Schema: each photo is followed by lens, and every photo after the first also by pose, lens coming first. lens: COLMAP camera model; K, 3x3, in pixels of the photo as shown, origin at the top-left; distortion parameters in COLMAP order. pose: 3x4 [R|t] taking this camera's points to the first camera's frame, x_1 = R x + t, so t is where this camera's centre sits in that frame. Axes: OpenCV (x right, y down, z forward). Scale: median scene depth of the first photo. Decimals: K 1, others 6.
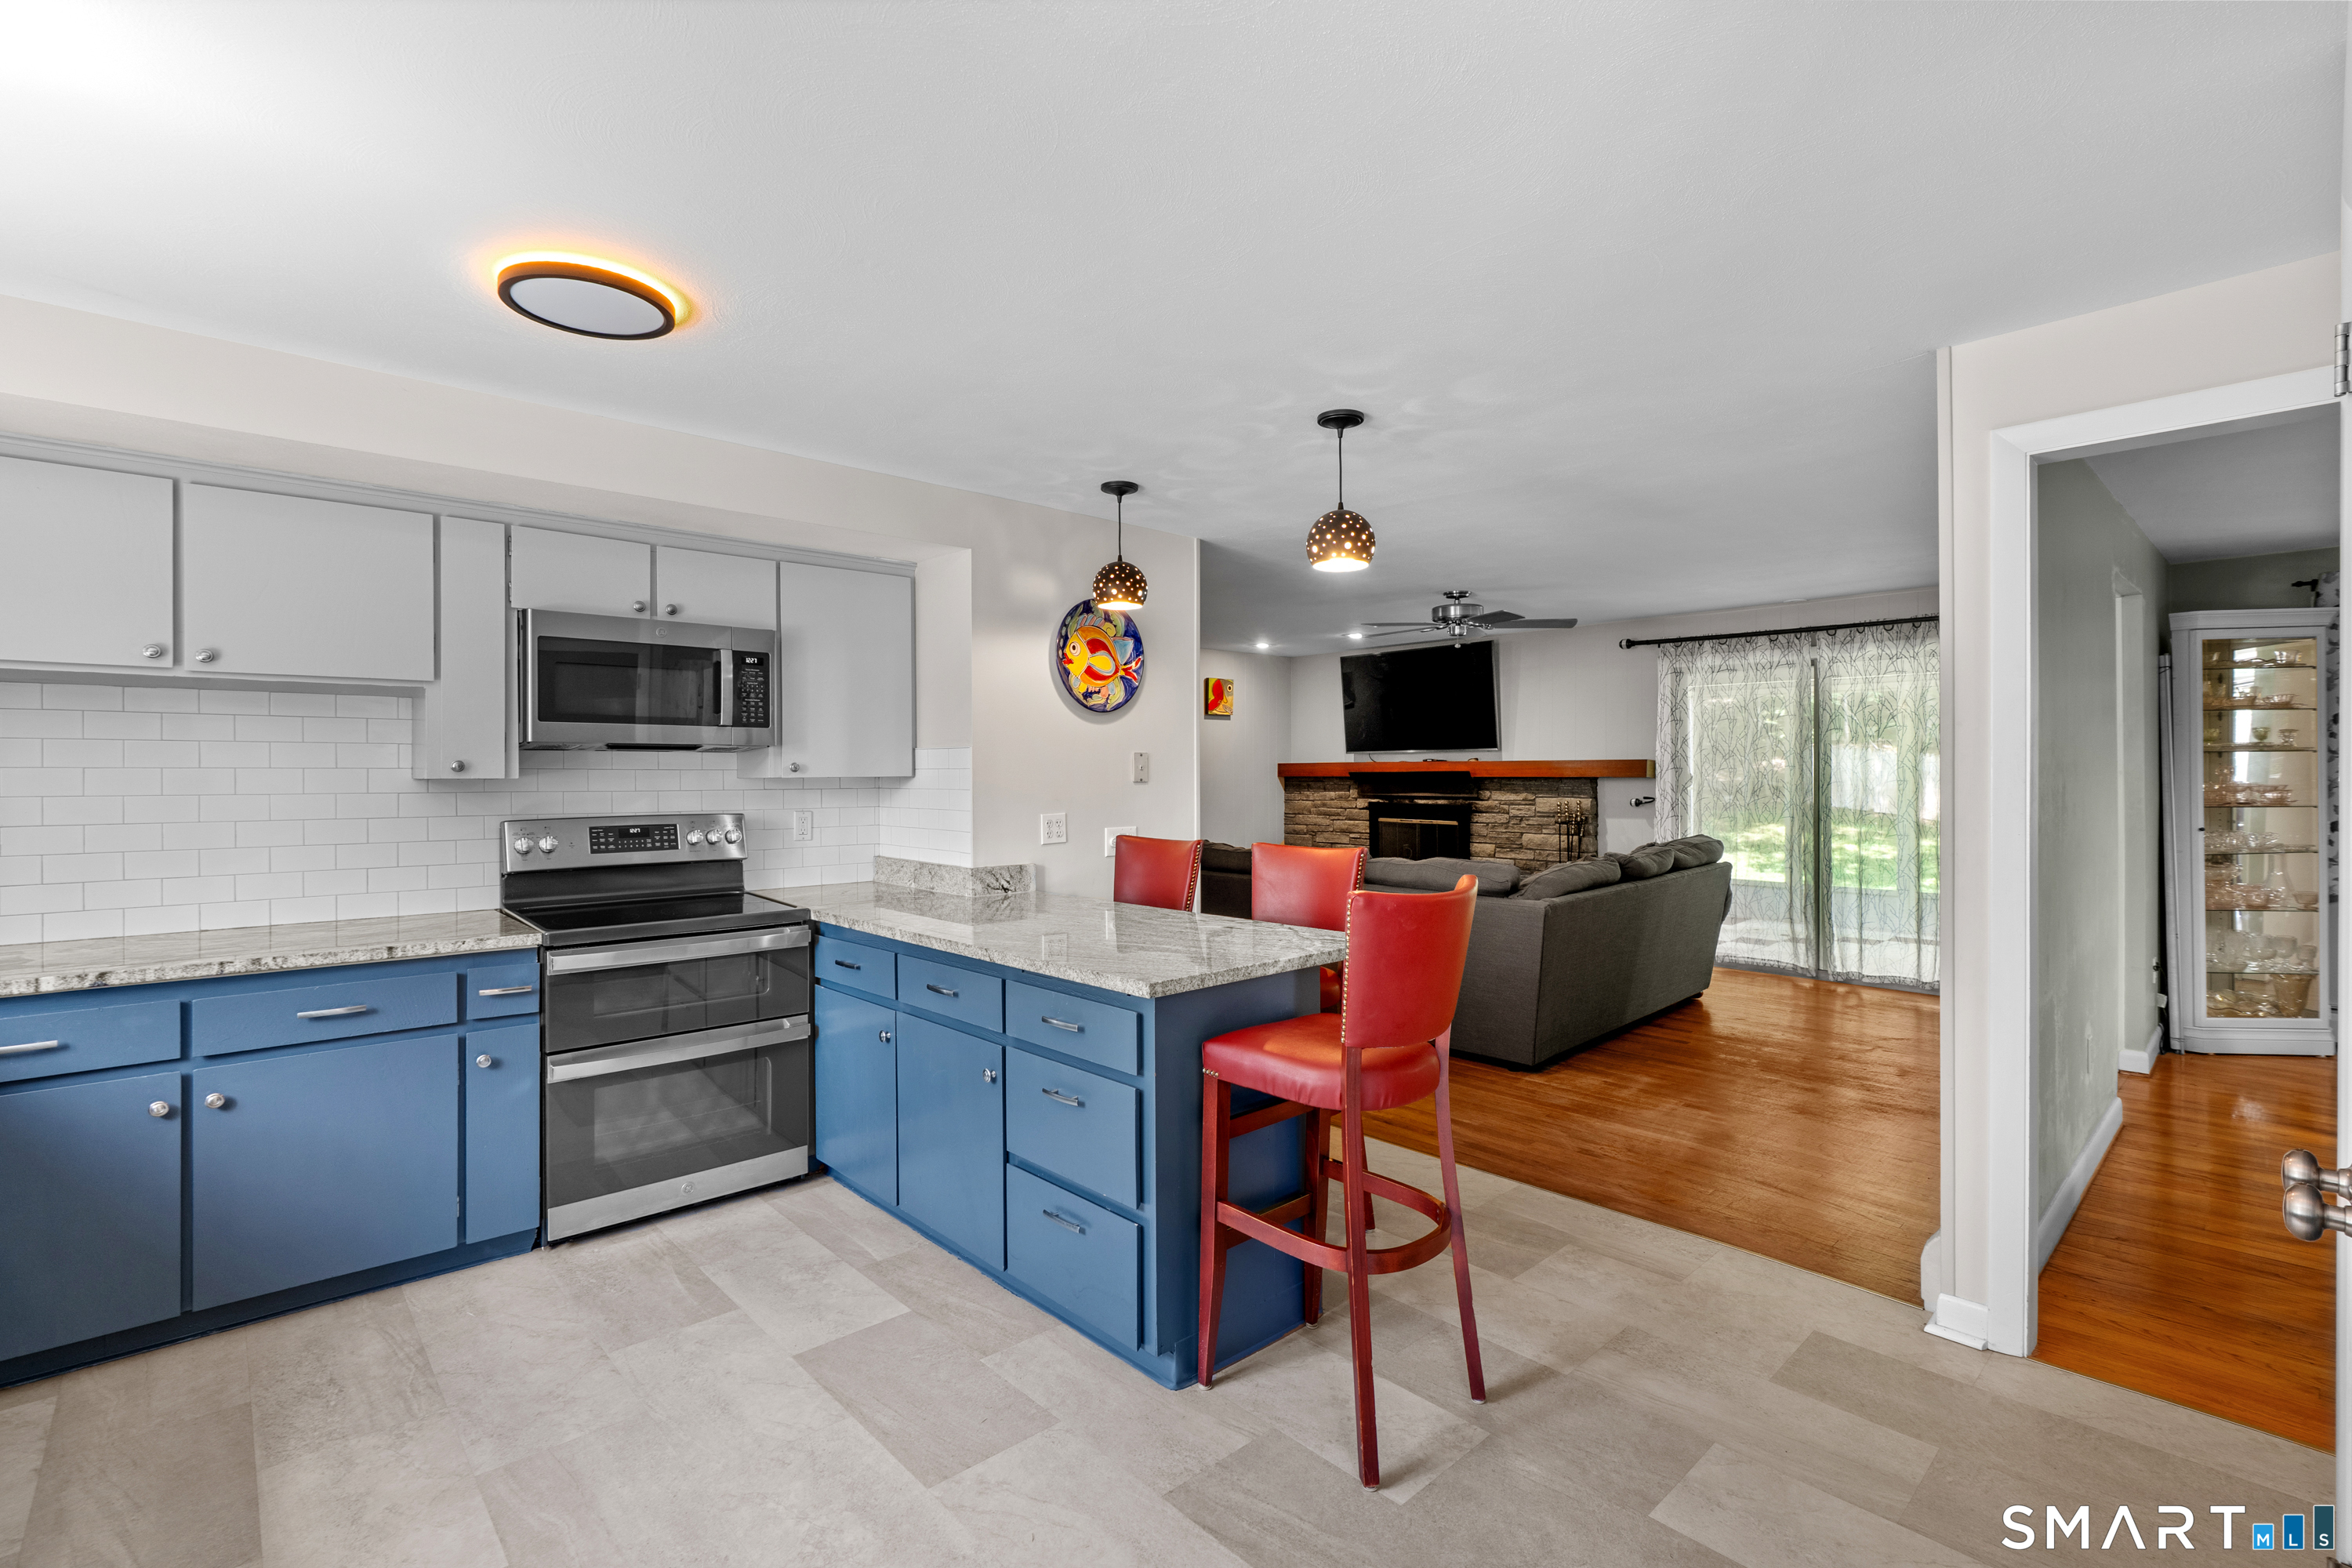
lens RADIAL K [[1032.1, 0, 1176.0], [0, 1032.1, 784.0], [0, 0, 1]] dist [-0.001126, 0.000226]
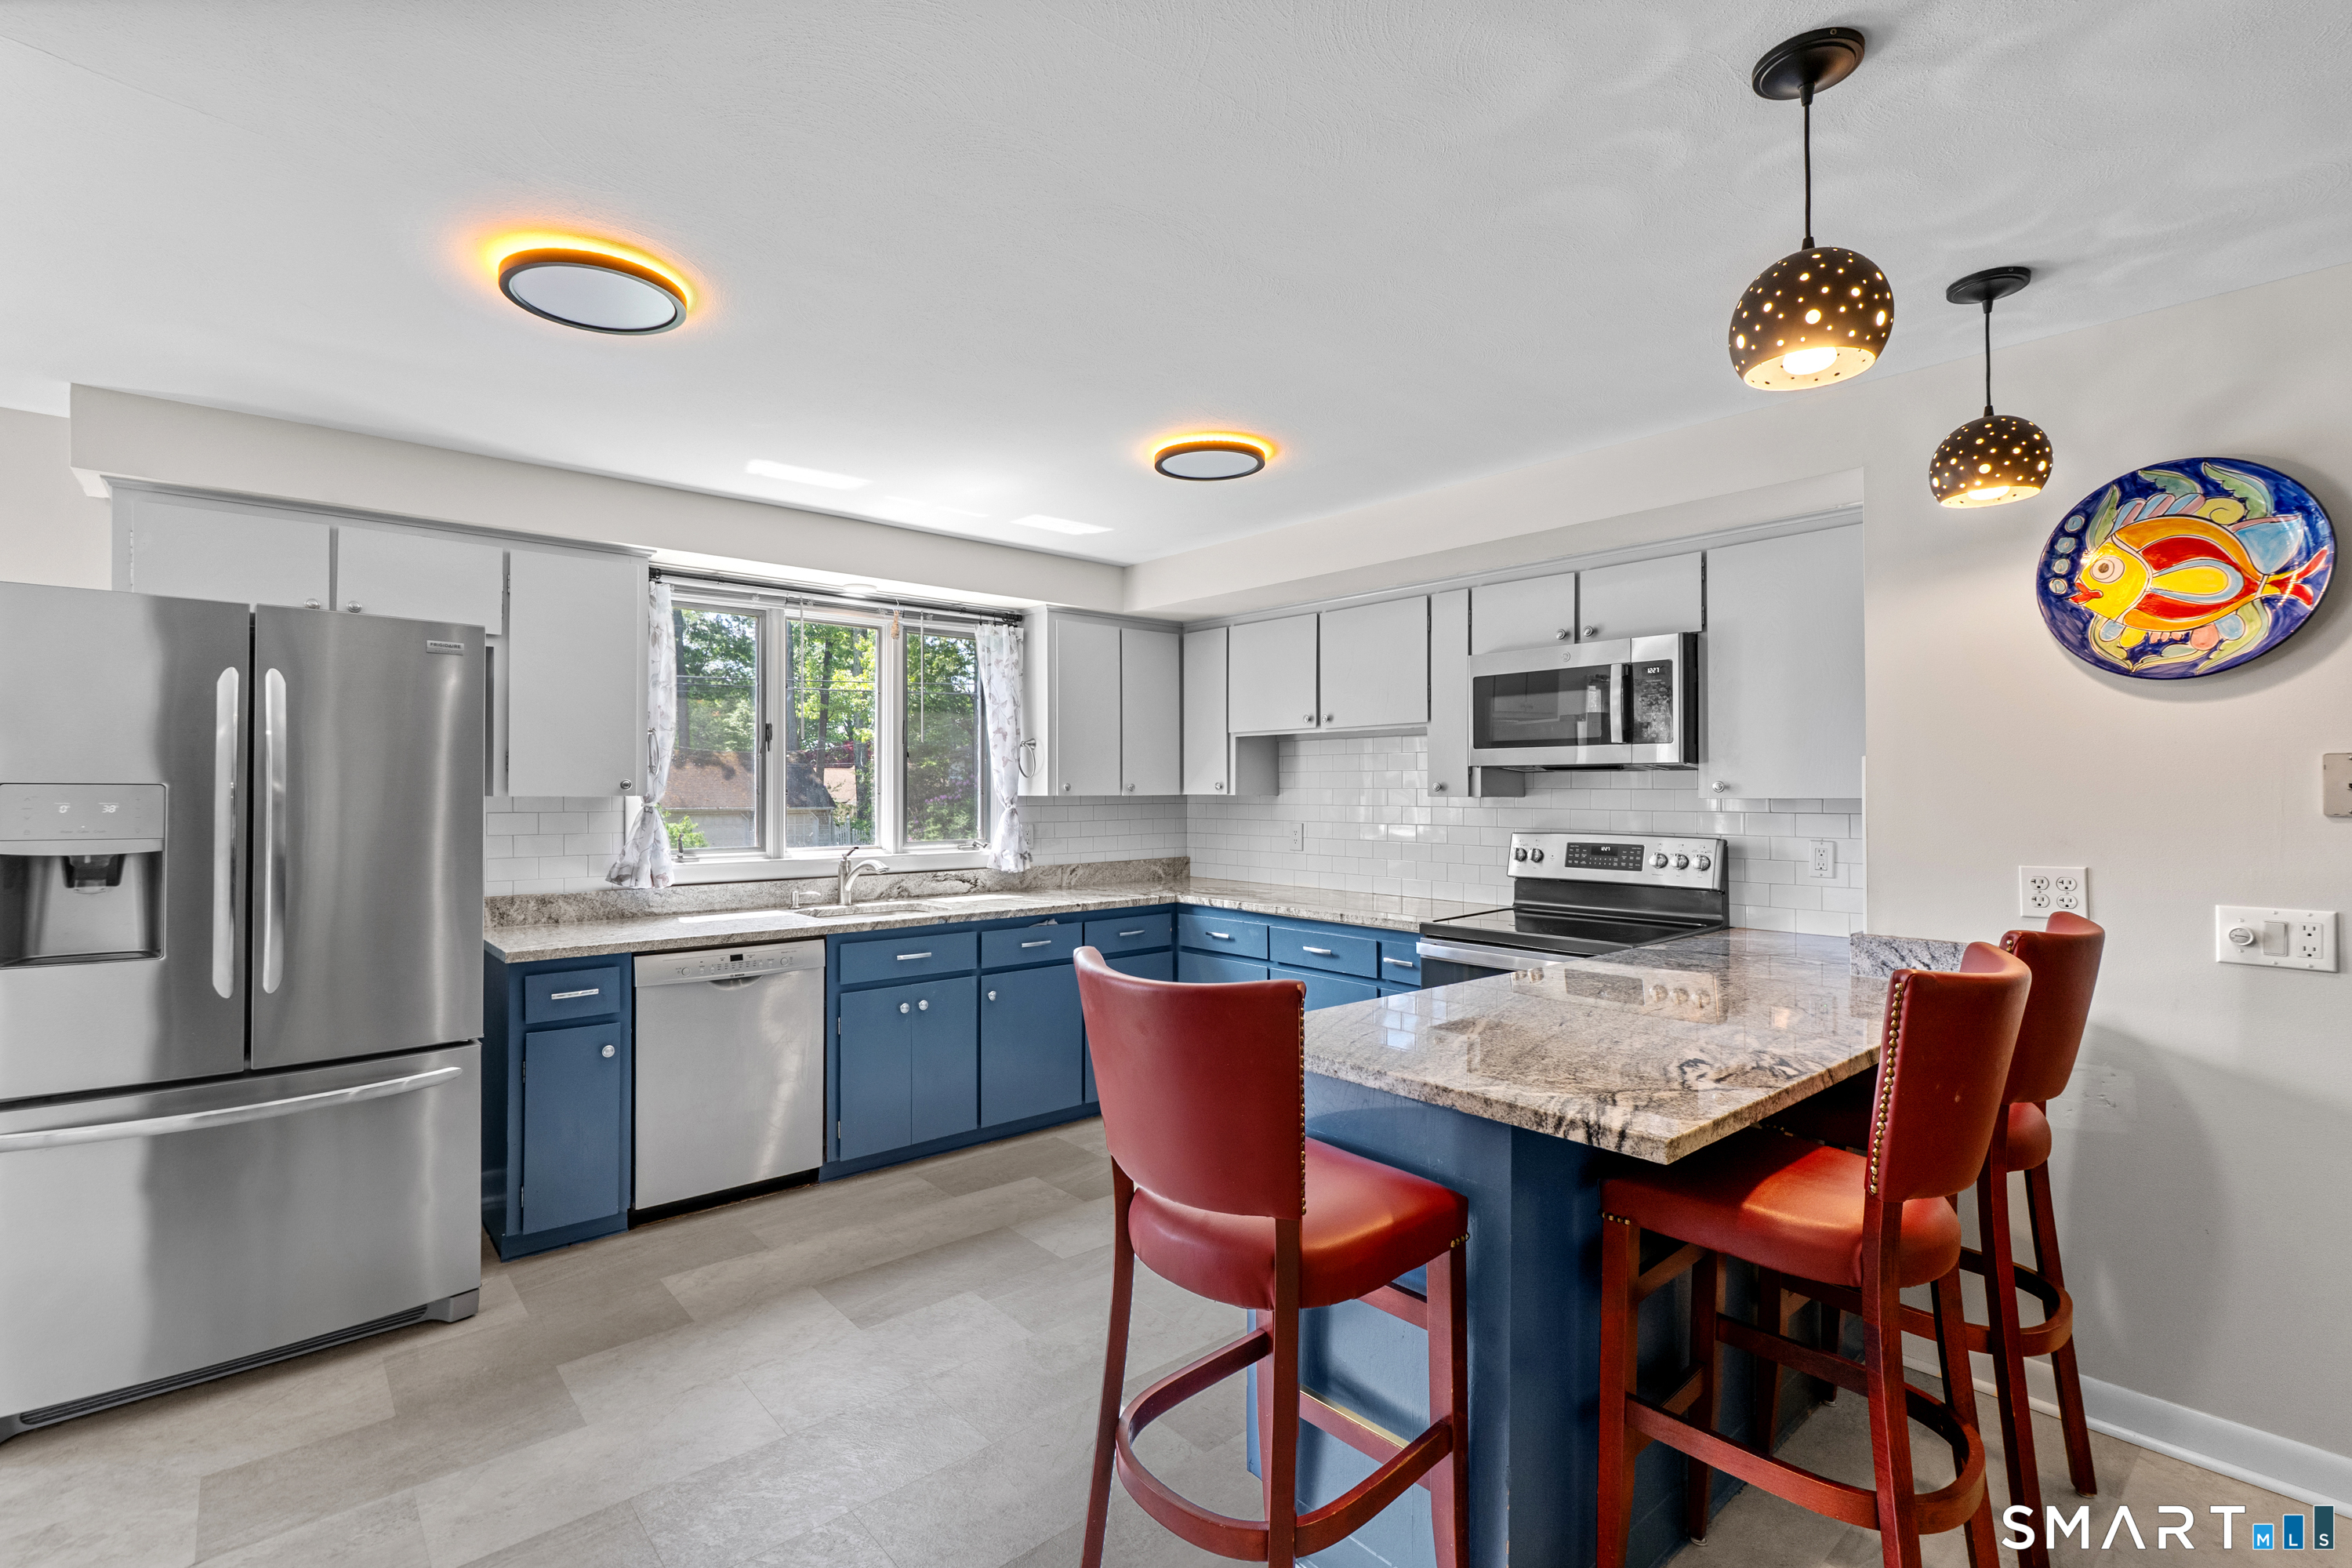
lens RADIAL K [[1032.1, 0, 1176.0], [0, 1032.1, 784.0], [0, 0, 1]] dist [-0.001126, 0.000226]
pose [[0.011273, -0.003339, -0.999931, 0.630682], [-0.009540, 0.999949, -0.003447, -0.014841], [0.999891, 0.009578, 0.011240, 0.705119]]
